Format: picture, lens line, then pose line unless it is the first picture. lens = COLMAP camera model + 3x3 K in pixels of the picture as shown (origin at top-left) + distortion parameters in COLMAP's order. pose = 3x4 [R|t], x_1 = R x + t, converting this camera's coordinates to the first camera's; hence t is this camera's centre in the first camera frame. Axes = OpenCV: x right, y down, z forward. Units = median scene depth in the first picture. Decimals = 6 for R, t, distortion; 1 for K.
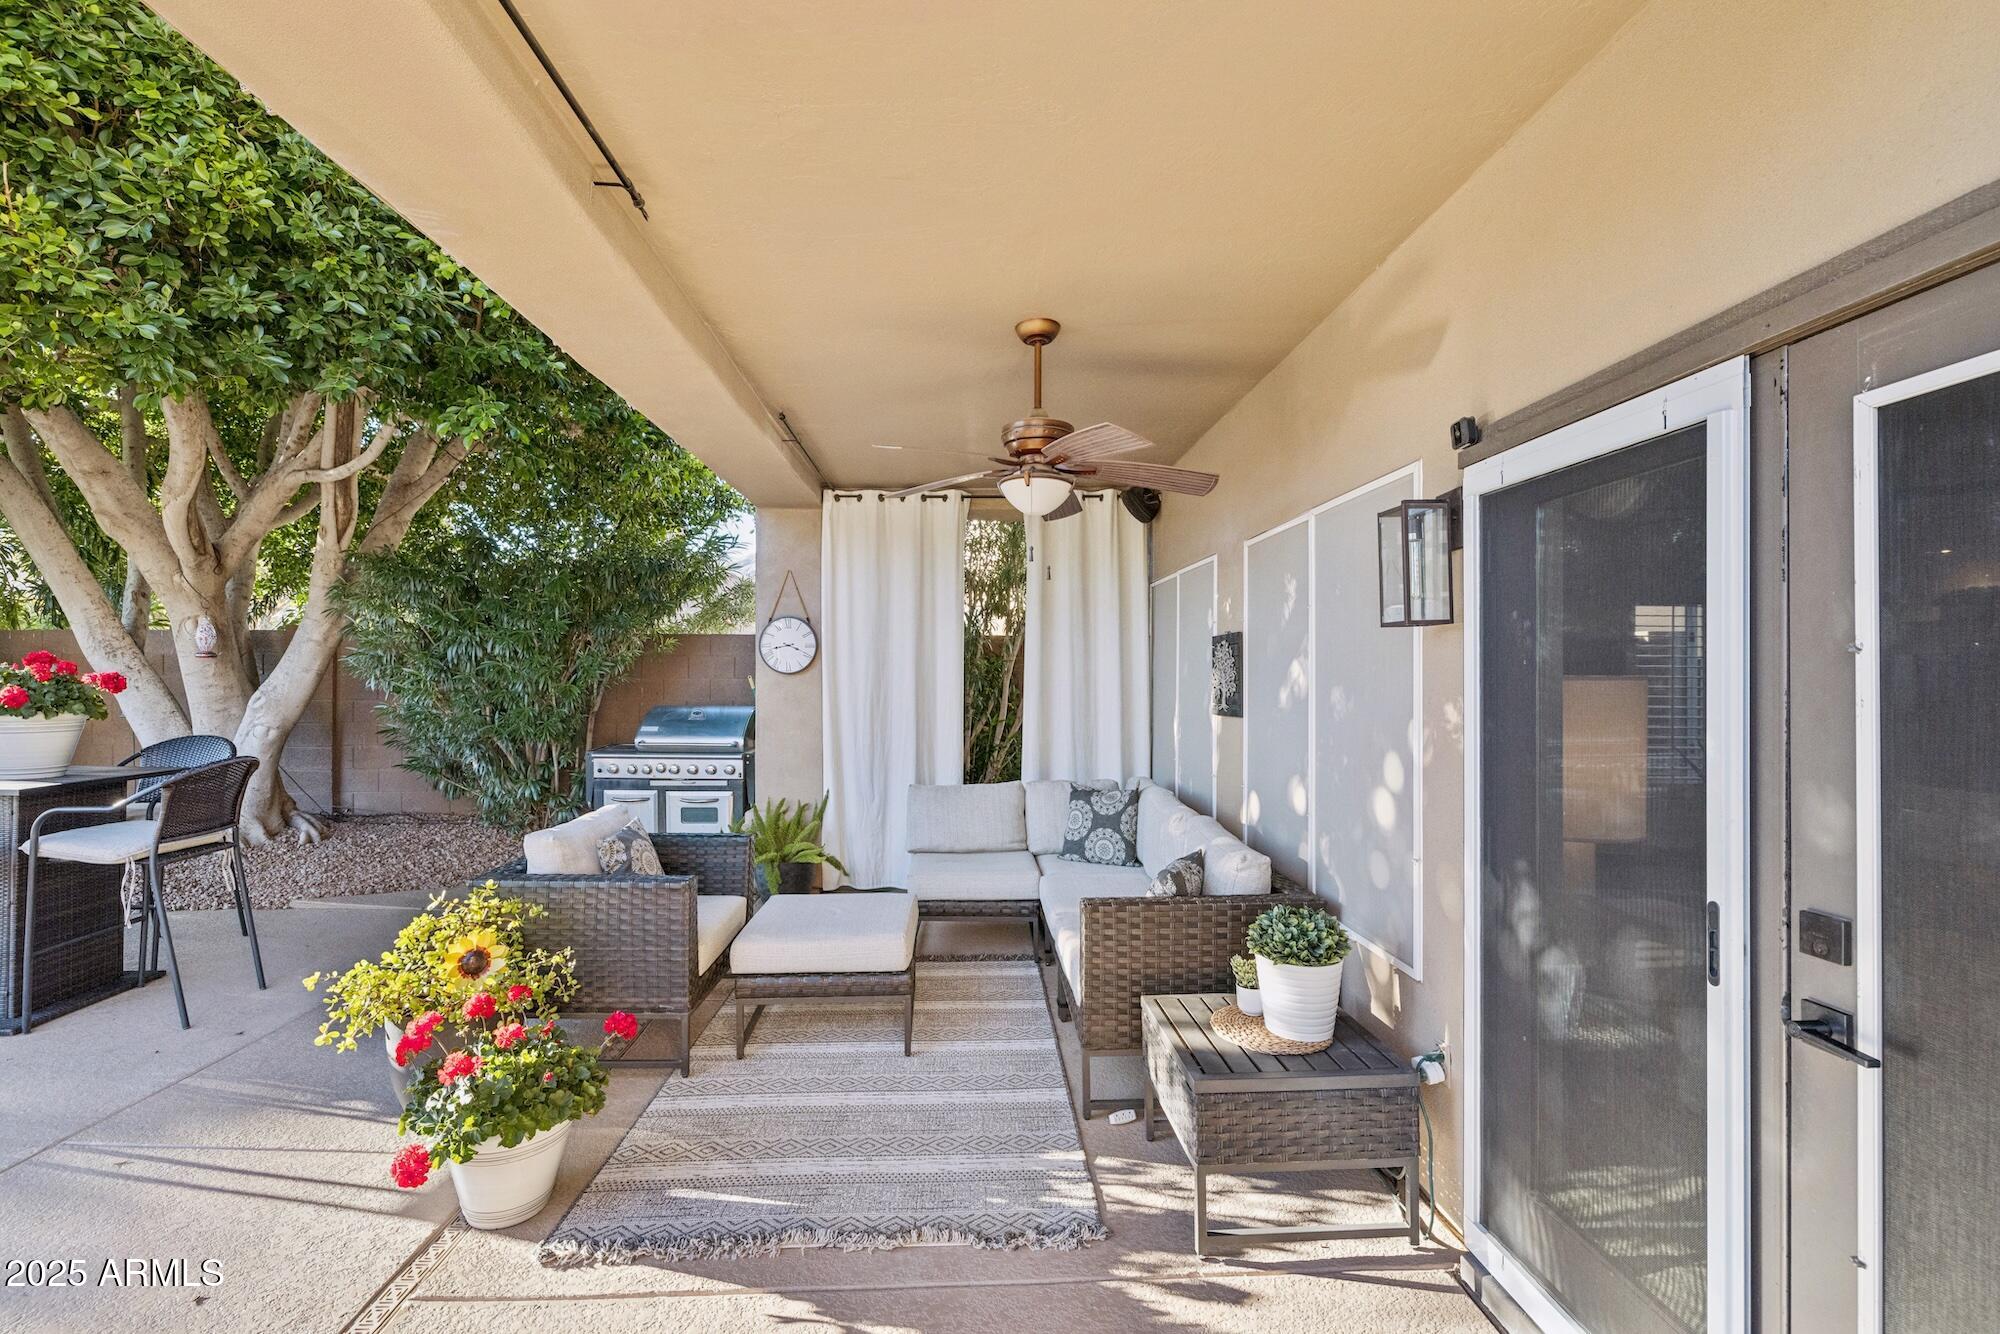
lens RADIAL K [[843.4, 0, 994.2], [0, 843.4, 667.6], [0, 0, 1]] dist [-0.002596, -0.000261]
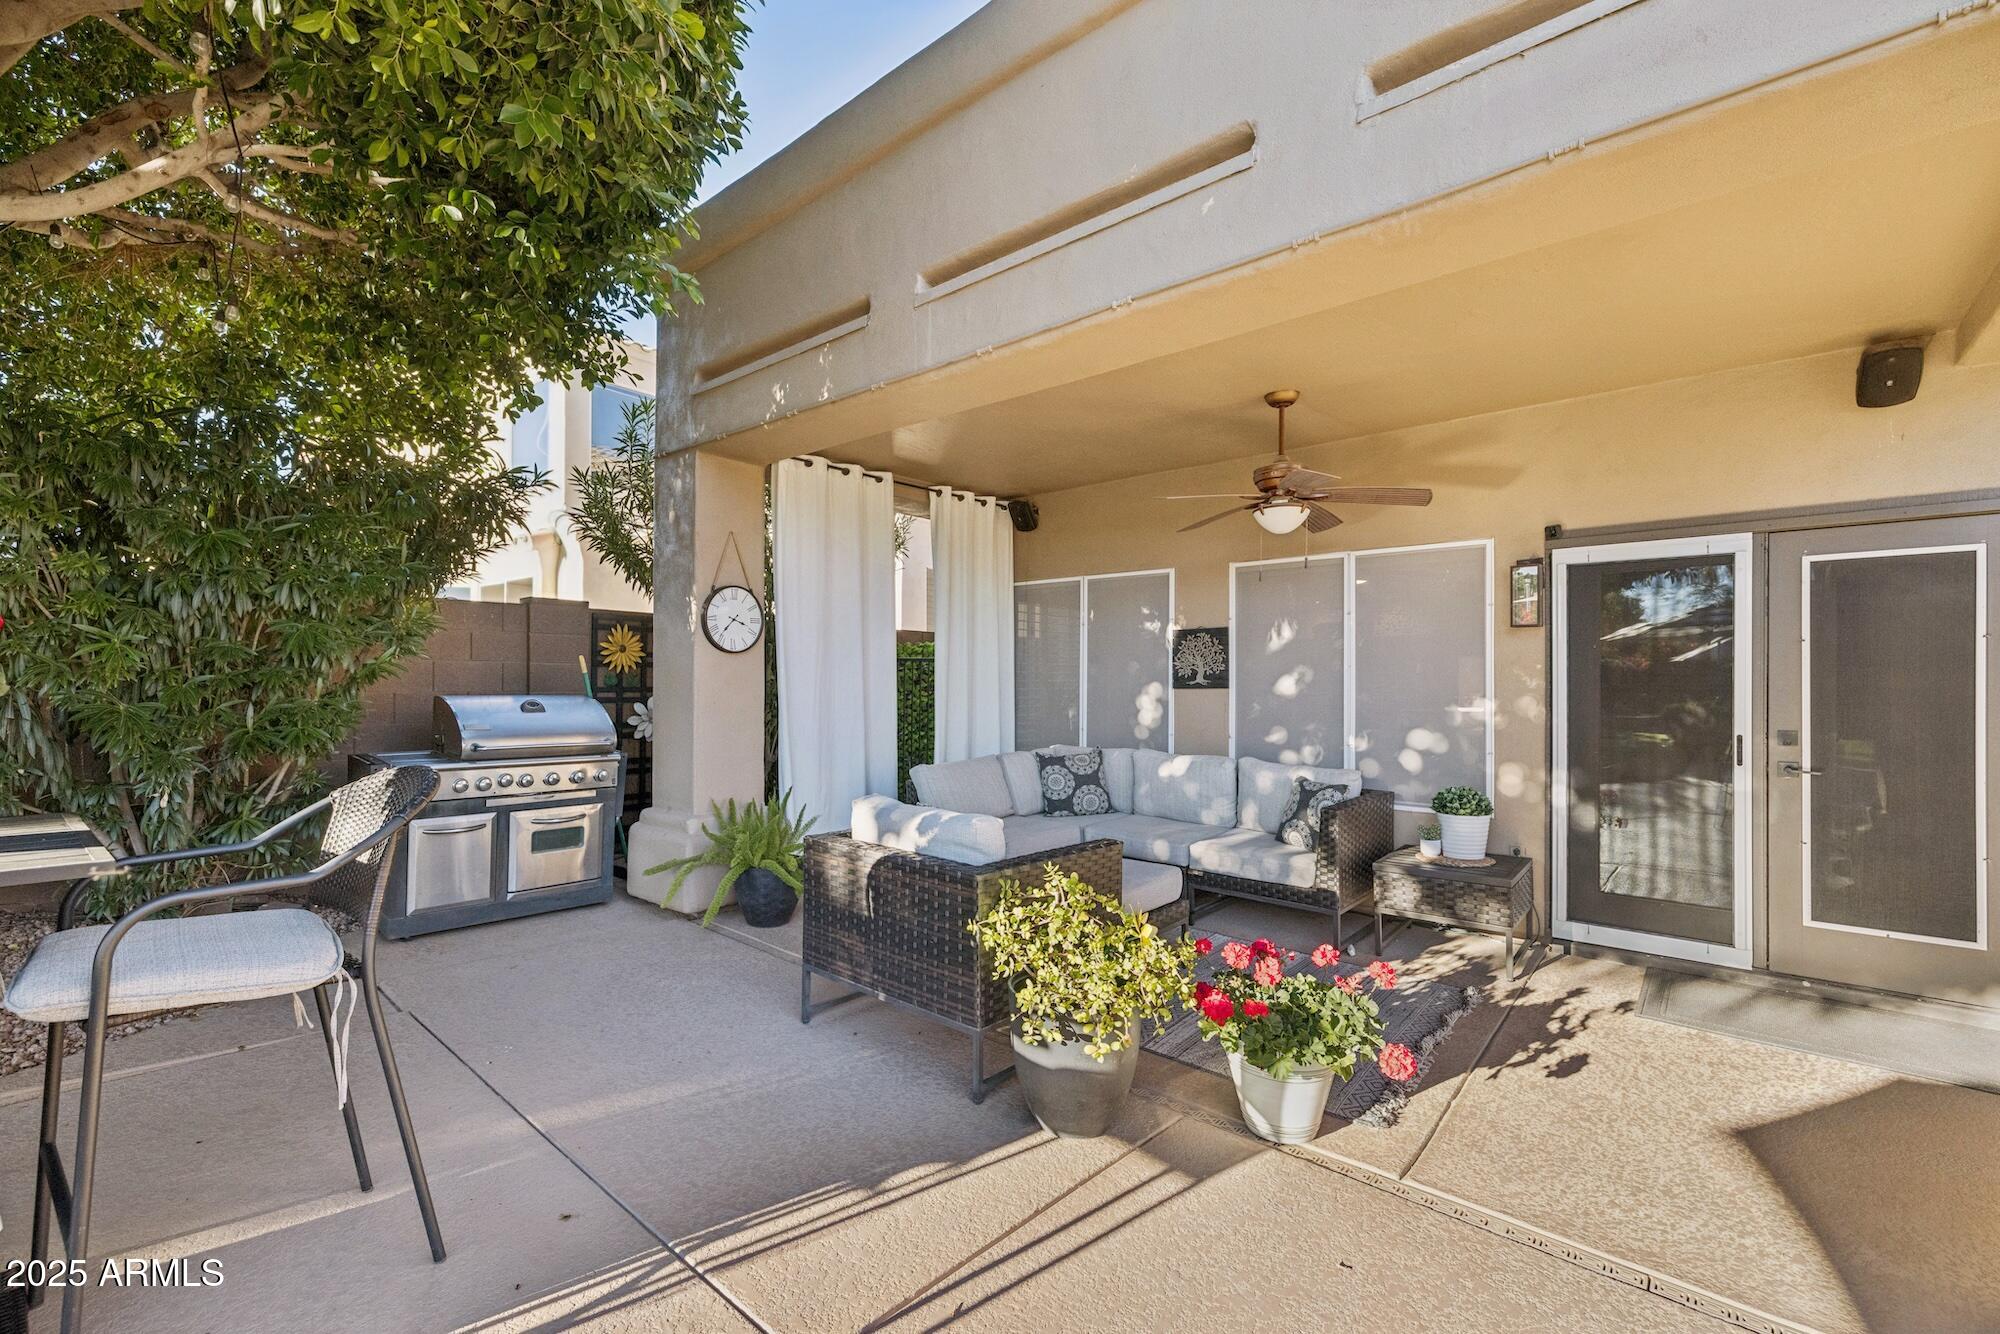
lens RADIAL K [[826.2, 0, 995.7], [0, 826.2, 689.7], [0, 0, 1]] dist [-0.000035, 0.000092]
pose [[0.686285, -0.004887, 0.727317, -0.879623], [-0.009362, 0.999835, 0.015553, 0.038069], [-0.727273, -0.017483, 0.686126, 0.301895]]
